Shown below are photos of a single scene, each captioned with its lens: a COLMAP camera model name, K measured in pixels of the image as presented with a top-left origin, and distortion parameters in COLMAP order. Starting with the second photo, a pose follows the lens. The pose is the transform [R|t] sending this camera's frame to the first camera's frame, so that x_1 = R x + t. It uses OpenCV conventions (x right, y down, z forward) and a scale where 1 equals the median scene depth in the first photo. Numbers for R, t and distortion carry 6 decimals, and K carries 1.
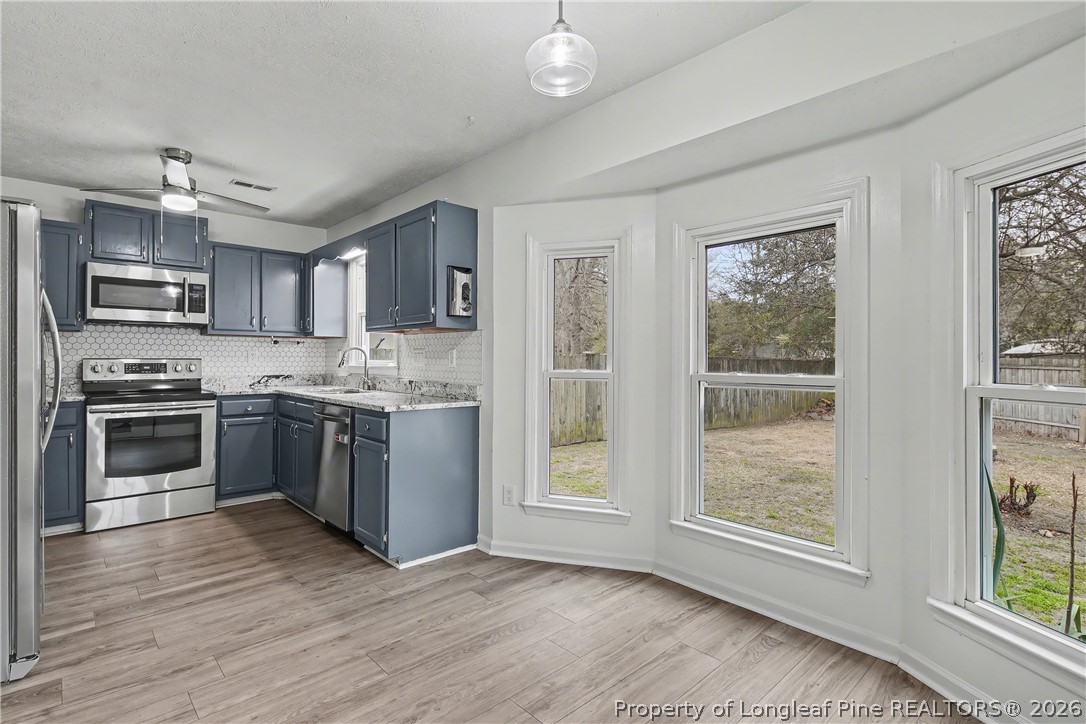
lens RADIAL K [[524.2, 0, 541.5], [0, 524.2, 355.3], [0, 0, 1]] dist [-0.000403, -0.001173]
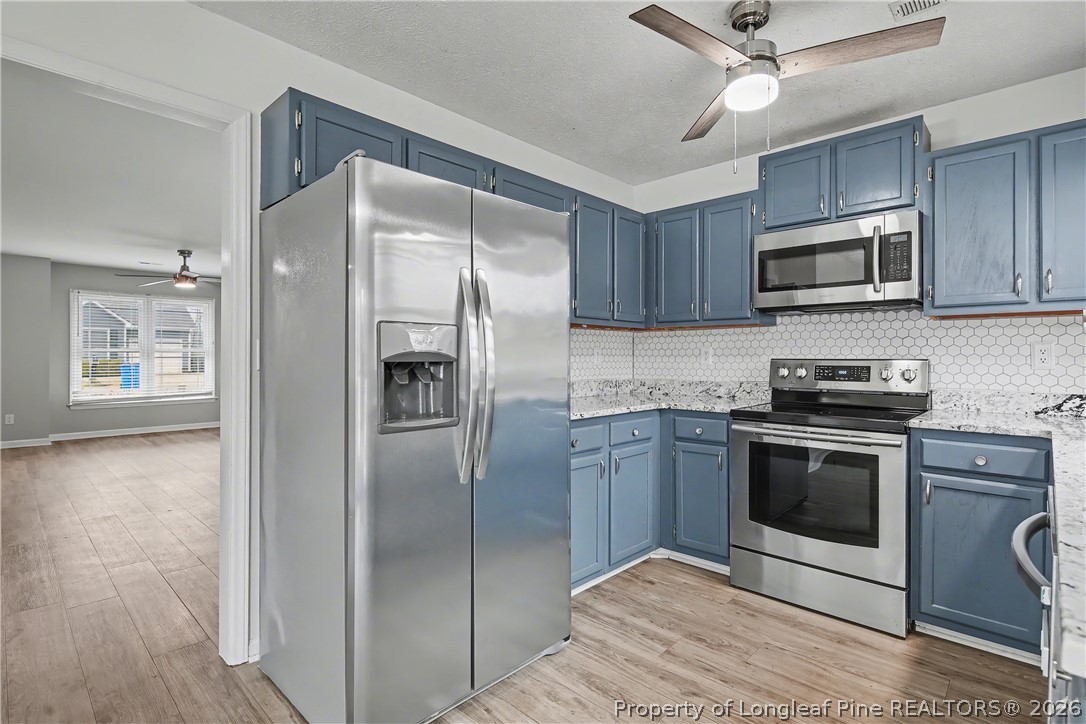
lens RADIAL K [[524.2, 0, 541.5], [0, 524.2, 355.3], [0, 0, 1]] dist [-0.000403, -0.001173]
pose [[0.061702, -0.006248, -0.998075, -0.094979], [0.005172, 0.999969, -0.005940, 0.003195], [0.998081, -0.004796, 0.061732, 0.564514]]
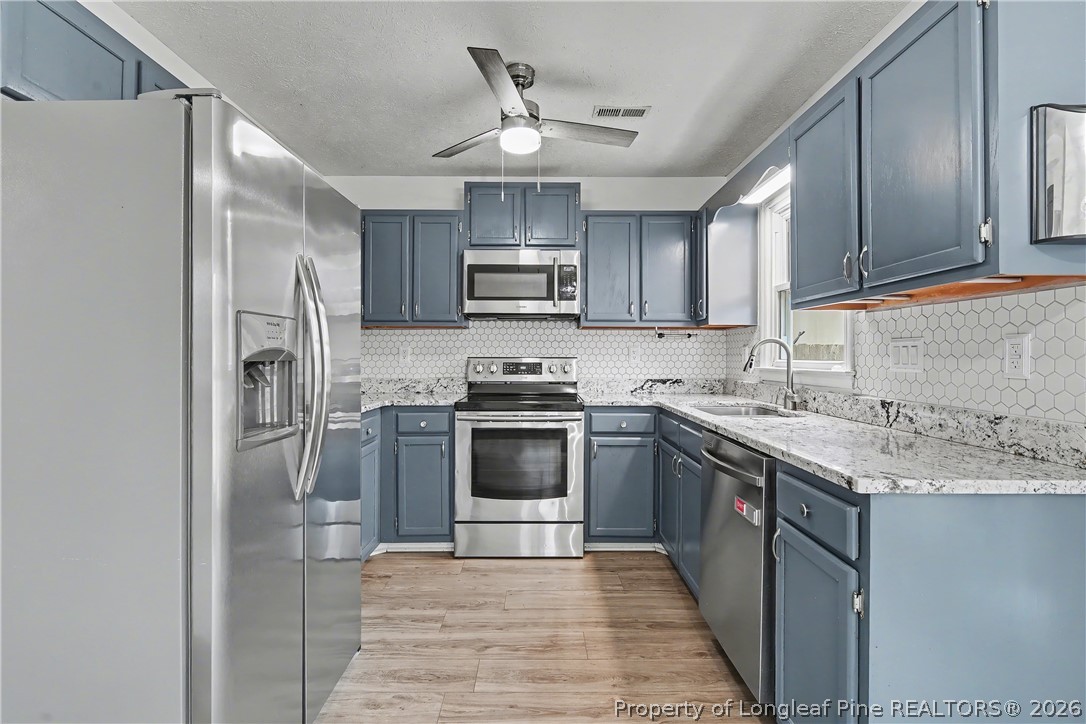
lens RADIAL K [[526.3, 0, 542.3], [0, 526.3, 353.6], [0, 0, 1]] dist [0.001572, -0.000502]
pose [[0.737894, -0.004722, -0.674900, -0.141860], [0.004766, 0.999987, -0.001785, 0.001758], [0.674900, -0.001899, 0.737907, 0.377833]]
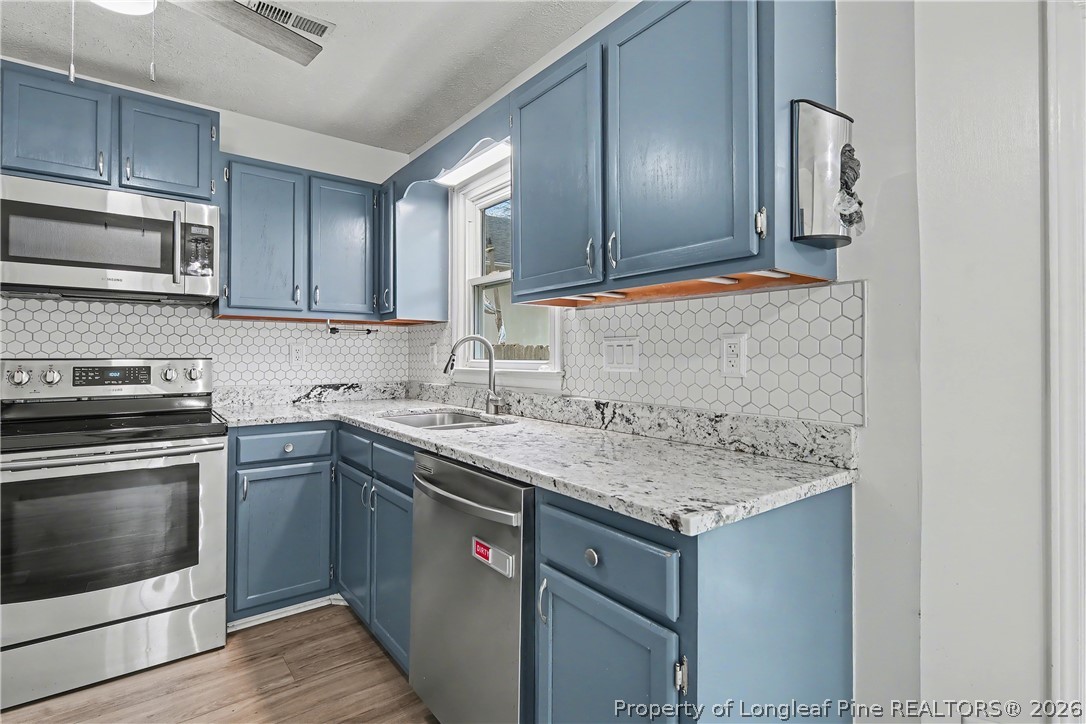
lens RADIAL K [[521.0, 0, 541.7], [0, 521.0, 350.9], [0, 0, 1]] dist [0.002023, -0.004703]
pose [[0.996204, -0.004637, -0.086931, -0.246168], [0.004390, 0.999986, -0.003029, 0.001838], [0.086943, 0.002636, 0.996210, 0.480853]]
